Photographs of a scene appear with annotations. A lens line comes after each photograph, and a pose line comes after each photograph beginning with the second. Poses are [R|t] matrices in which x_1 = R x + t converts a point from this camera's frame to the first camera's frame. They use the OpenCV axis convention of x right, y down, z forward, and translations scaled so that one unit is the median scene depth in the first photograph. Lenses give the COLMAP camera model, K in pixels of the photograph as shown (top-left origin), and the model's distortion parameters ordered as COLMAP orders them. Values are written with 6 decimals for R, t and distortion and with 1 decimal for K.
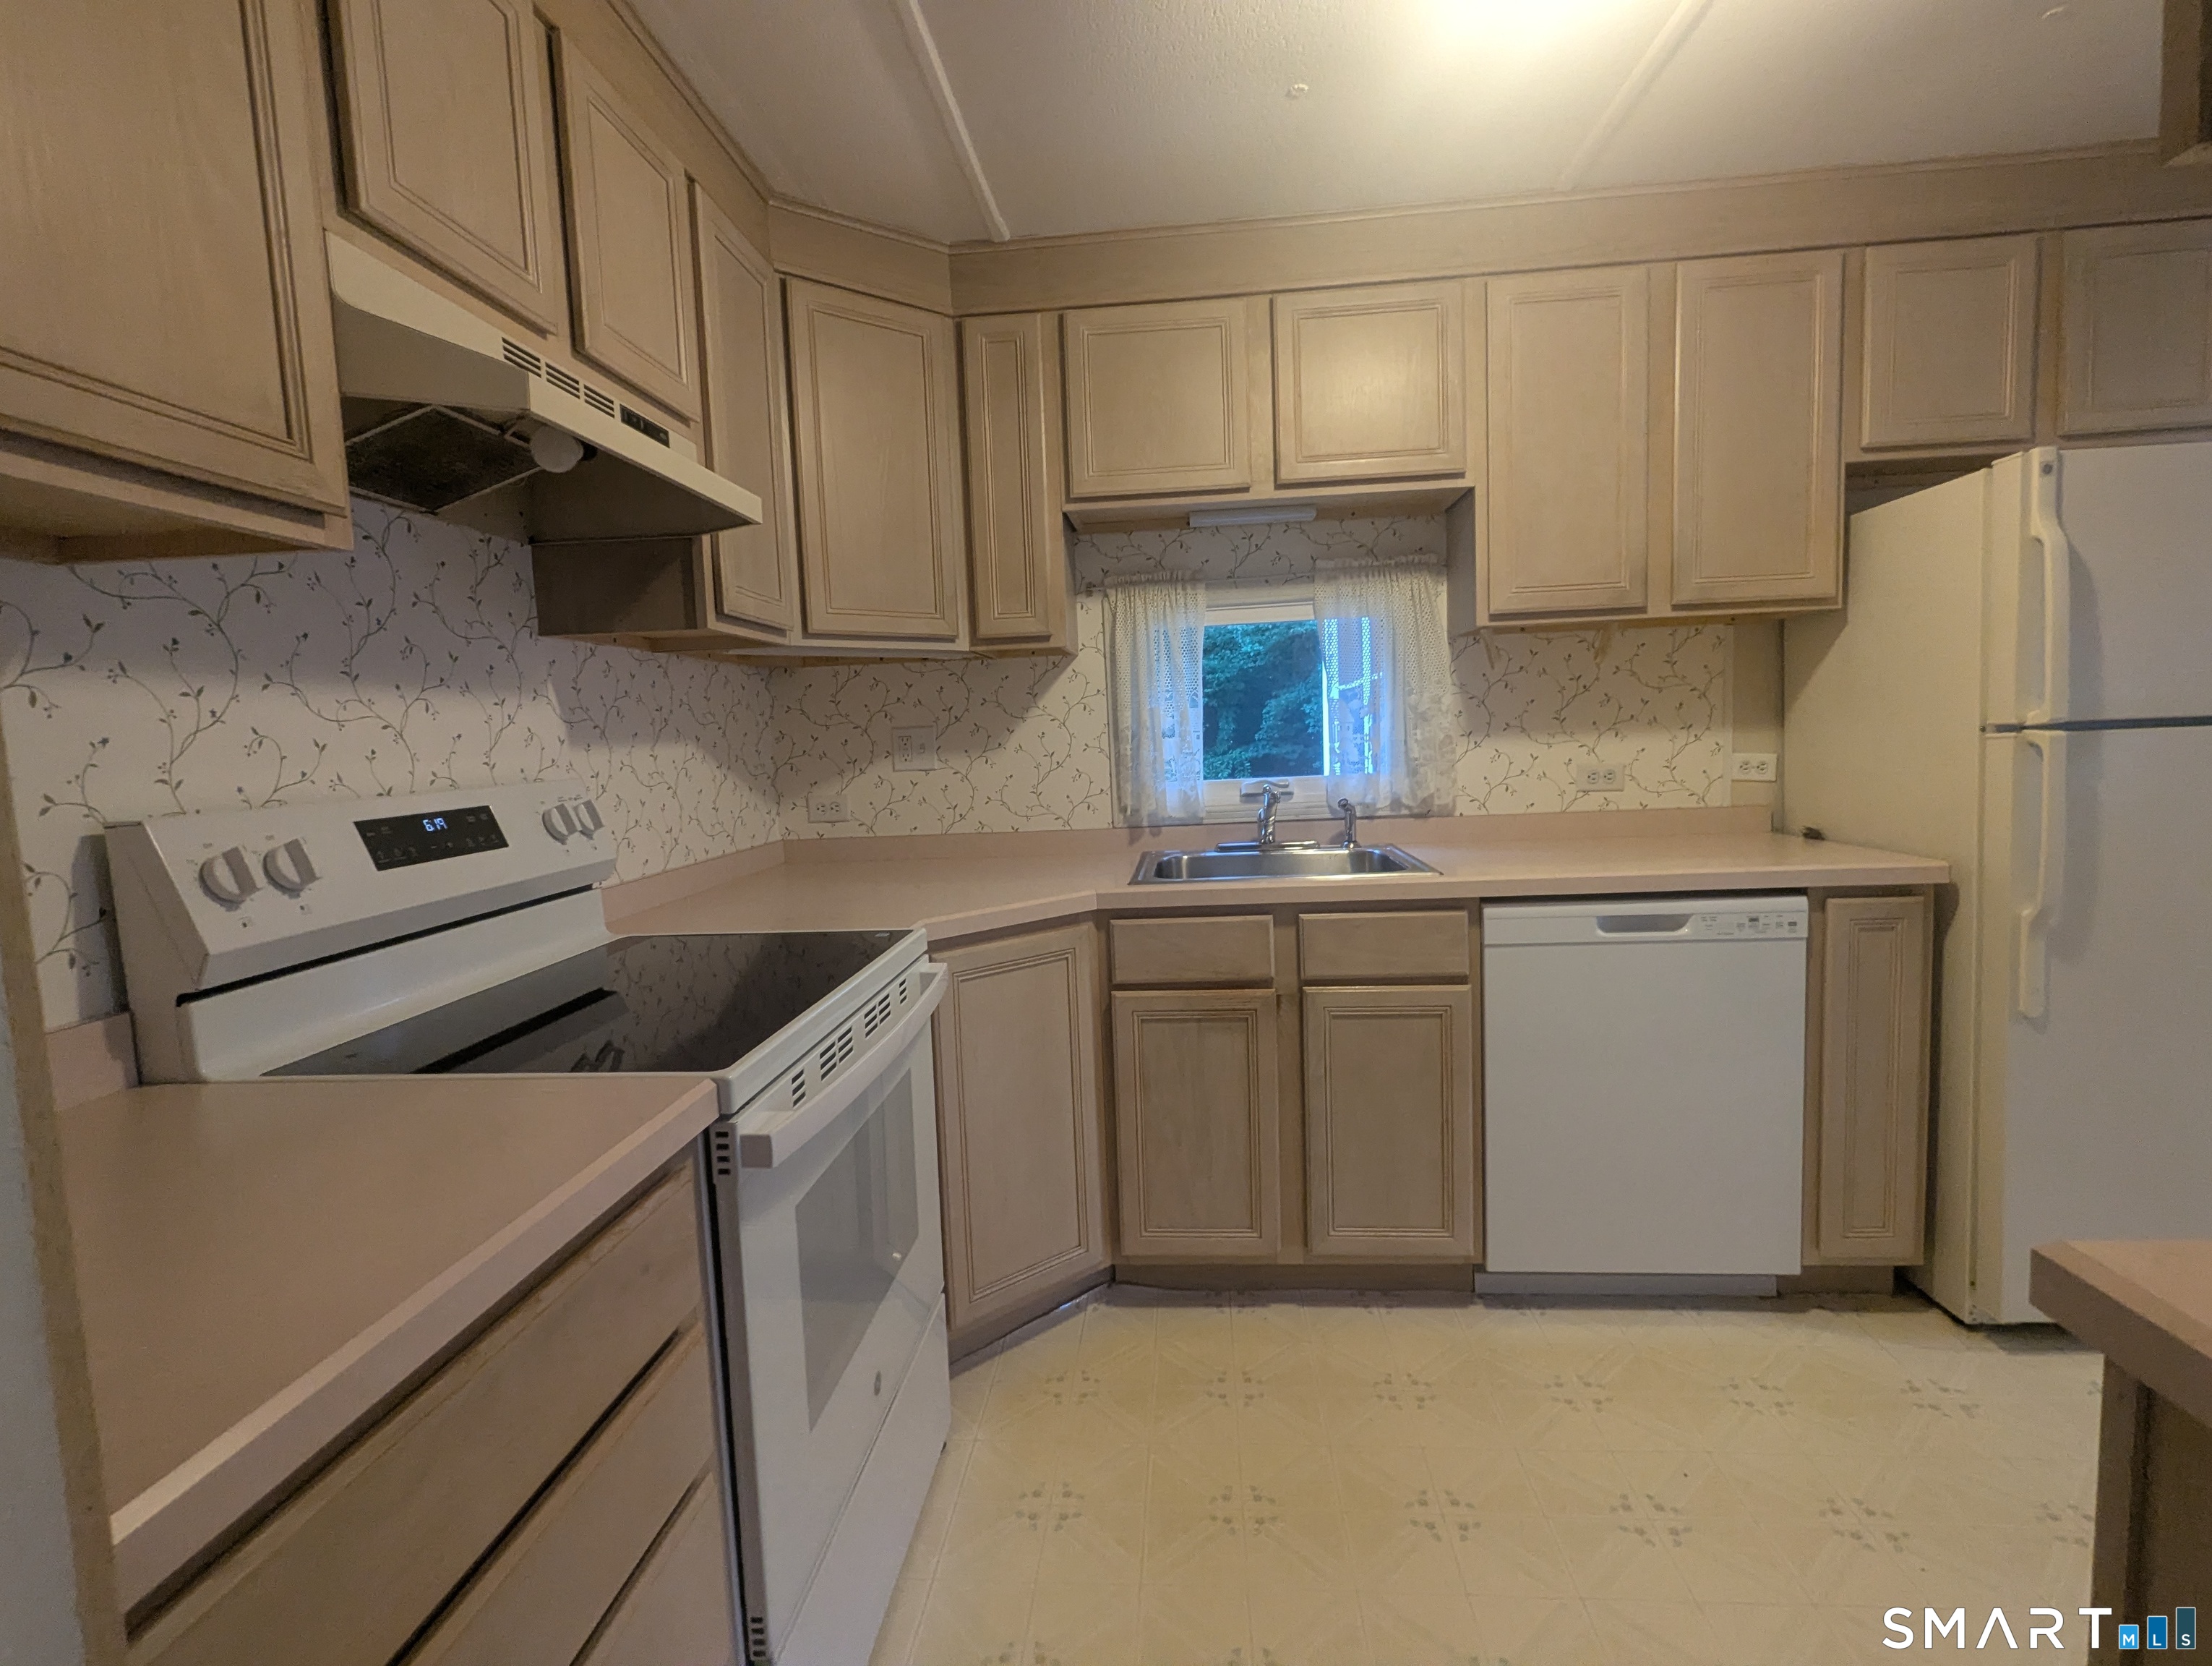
lens RADIAL K [[1051.9, 0, 1099.9], [0, 1051.9, 825.5], [0, 0, 1]] dist [0.000855, -0.001021]
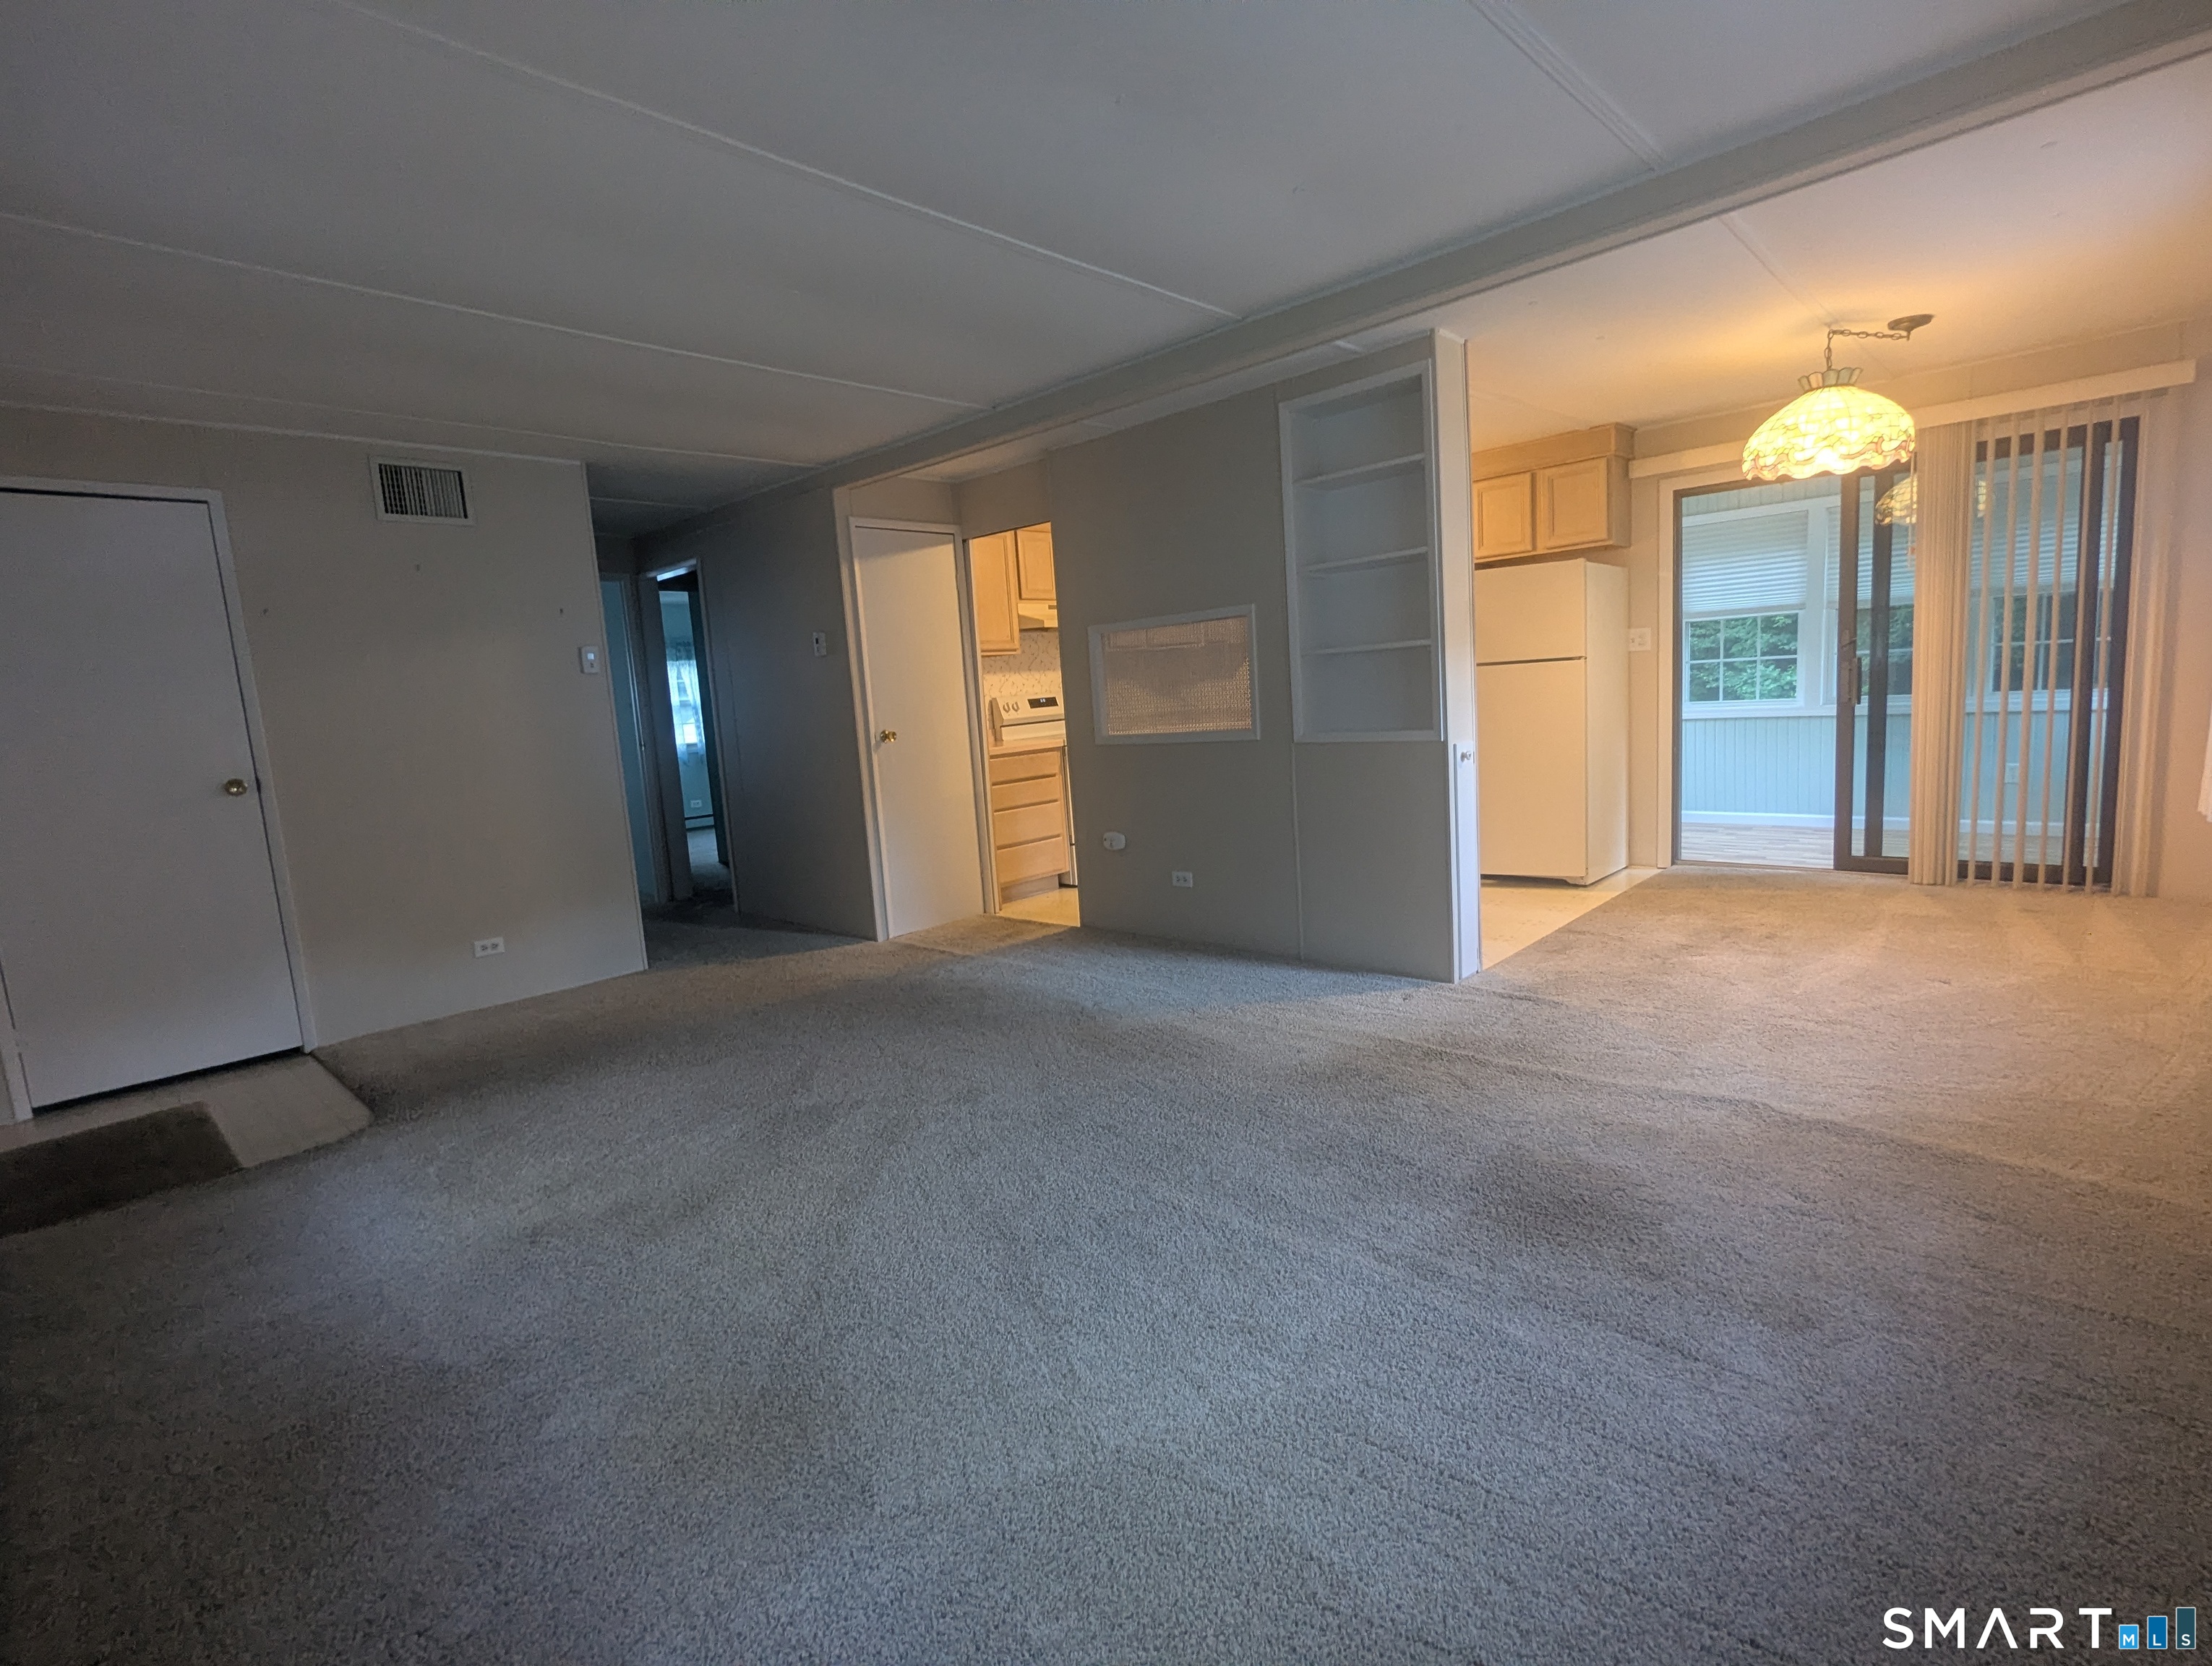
lens RADIAL K [[1051.9, 0, 1099.9], [0, 1051.9, 825.5], [0, 0, 1]] dist [0.000855, -0.001021]
pose [[0.778367, 0.066024, -0.624328, 1.805671], [-0.015131, 0.996139, 0.086480, 0.103484], [0.627627, -0.057866, 0.776361, -1.799553]]
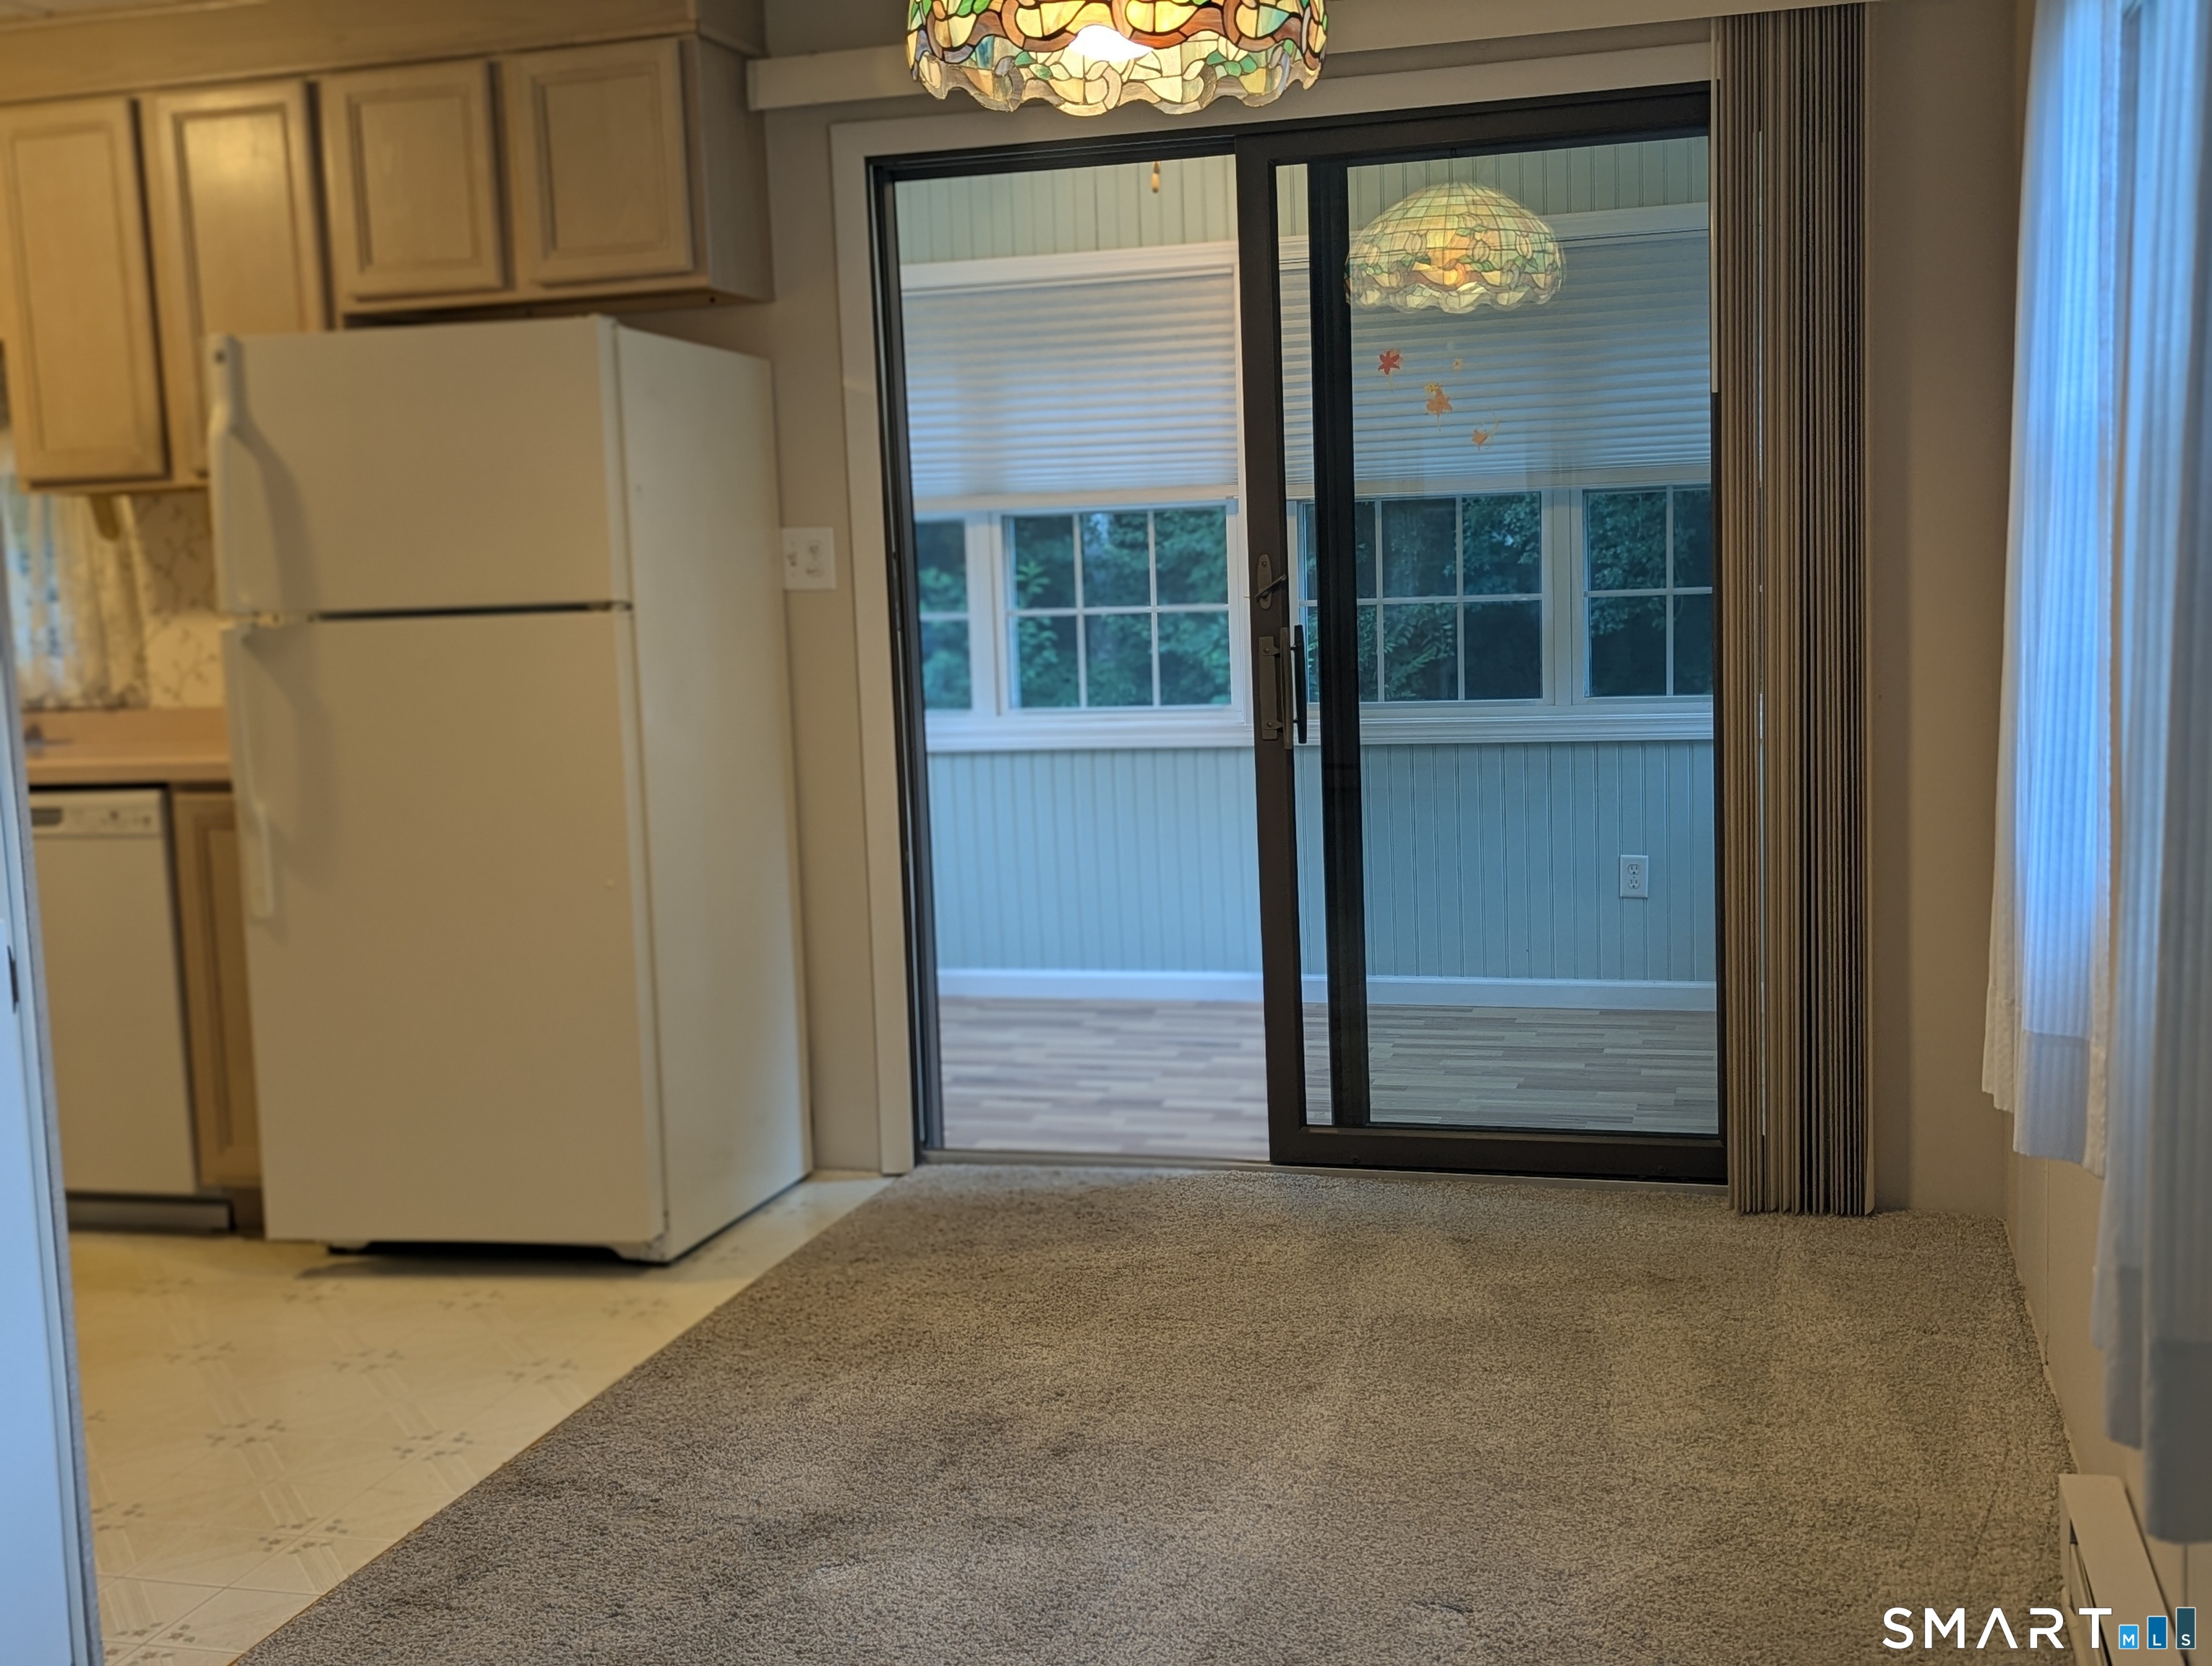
lens RADIAL K [[2333.3, 0, 1106.0], [0, 2333.3, 833.0], [0, 0, 1]] dist [0.107231, -0.170211]
pose [[0.980525, 0.021180, -0.195250, 1.878318], [-0.014391, 0.999244, 0.036123, 0.014431], [0.195868, -0.032610, 0.980088, -0.907630]]
